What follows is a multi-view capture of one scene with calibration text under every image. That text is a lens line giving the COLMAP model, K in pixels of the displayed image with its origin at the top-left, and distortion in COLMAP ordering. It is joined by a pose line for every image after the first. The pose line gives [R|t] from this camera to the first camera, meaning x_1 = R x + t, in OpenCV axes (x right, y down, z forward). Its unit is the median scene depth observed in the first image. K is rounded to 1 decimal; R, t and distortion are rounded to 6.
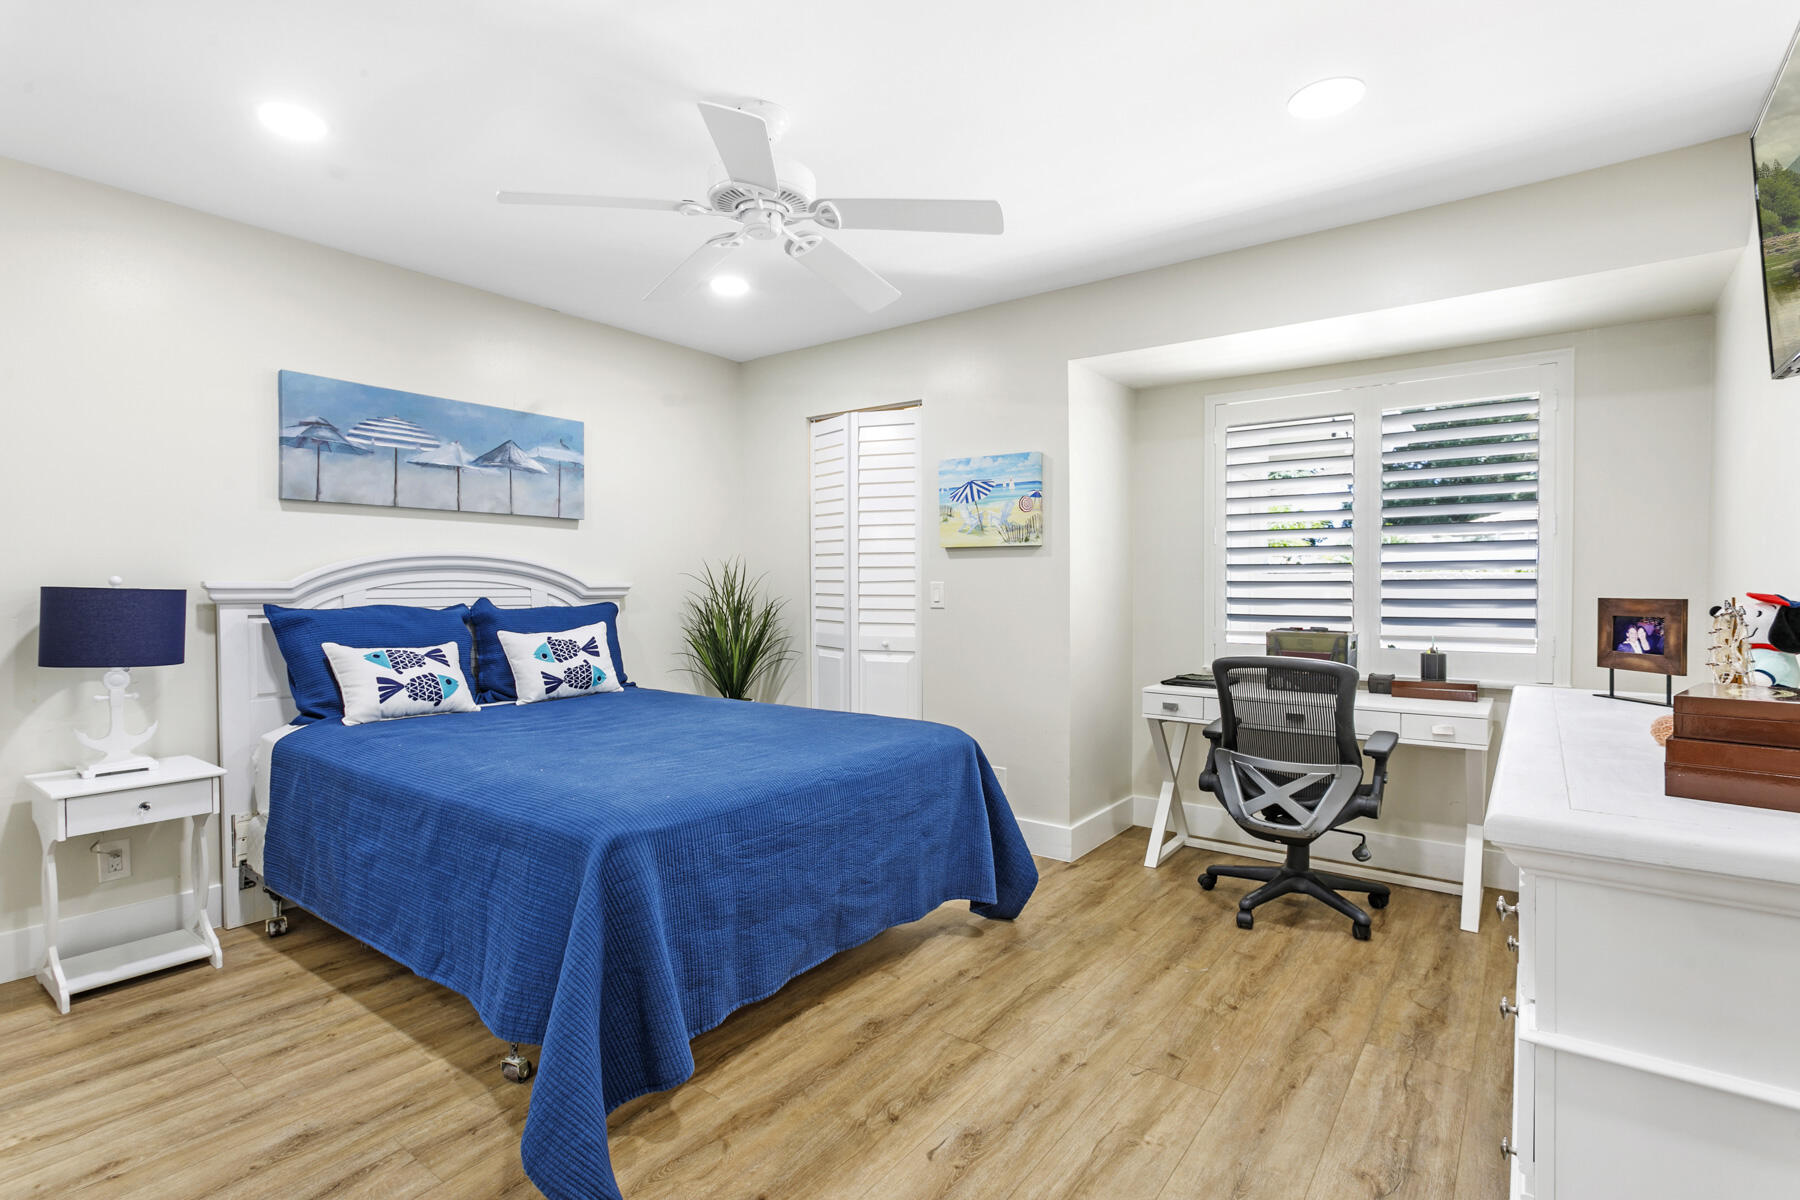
lens RADIAL K [[878.9, 0, 897.0], [0, 878.9, 579.3], [0, 0, 1]] dist [0.000154, 0.000128]
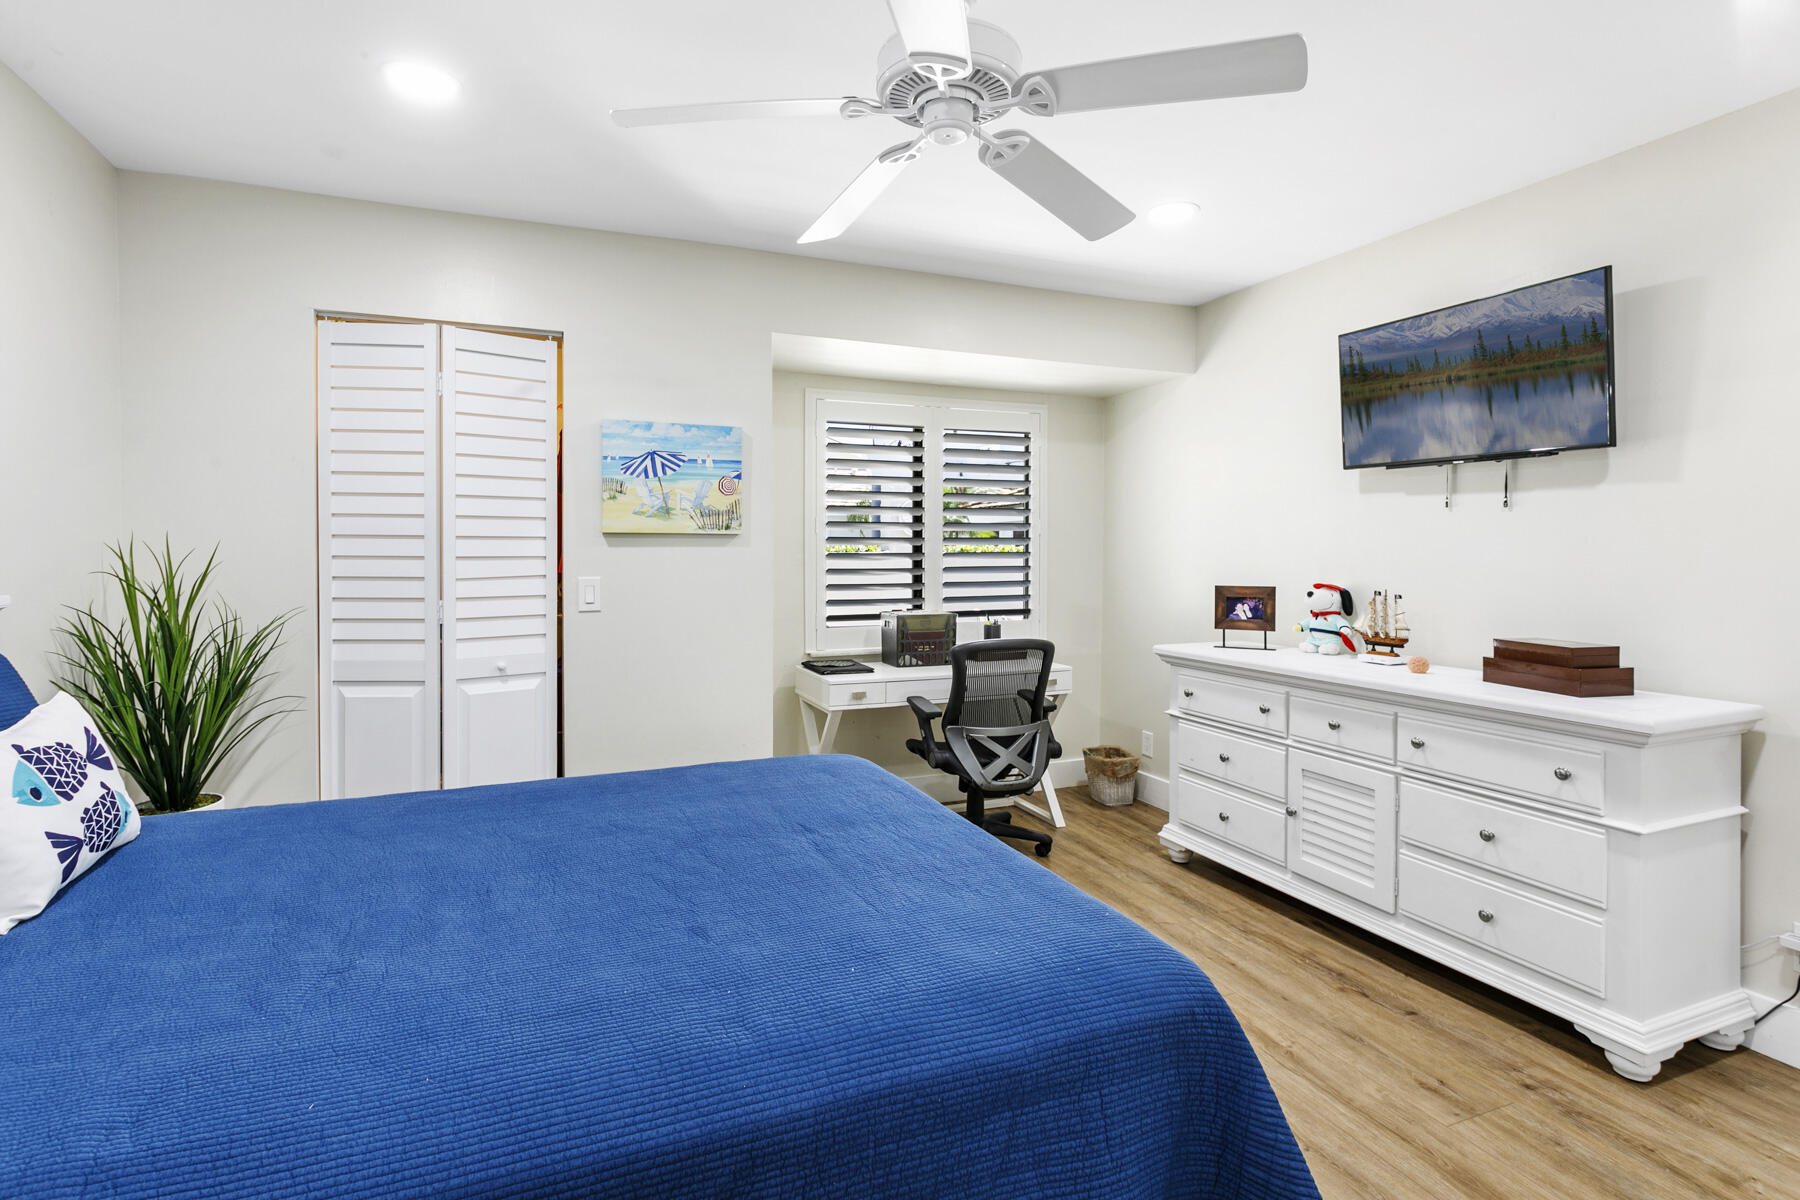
lens RADIAL K [[886.4, 0, 880.0], [0, 886.4, 546.0], [0, 0, 1]] dist [-0.000846, -0.000495]
pose [[0.505468, 0.000158, 0.862846, -0.528314], [-0.006932, 0.999968, 0.003878, -0.030998], [-0.862818, -0.007941, 0.505453, 0.427195]]
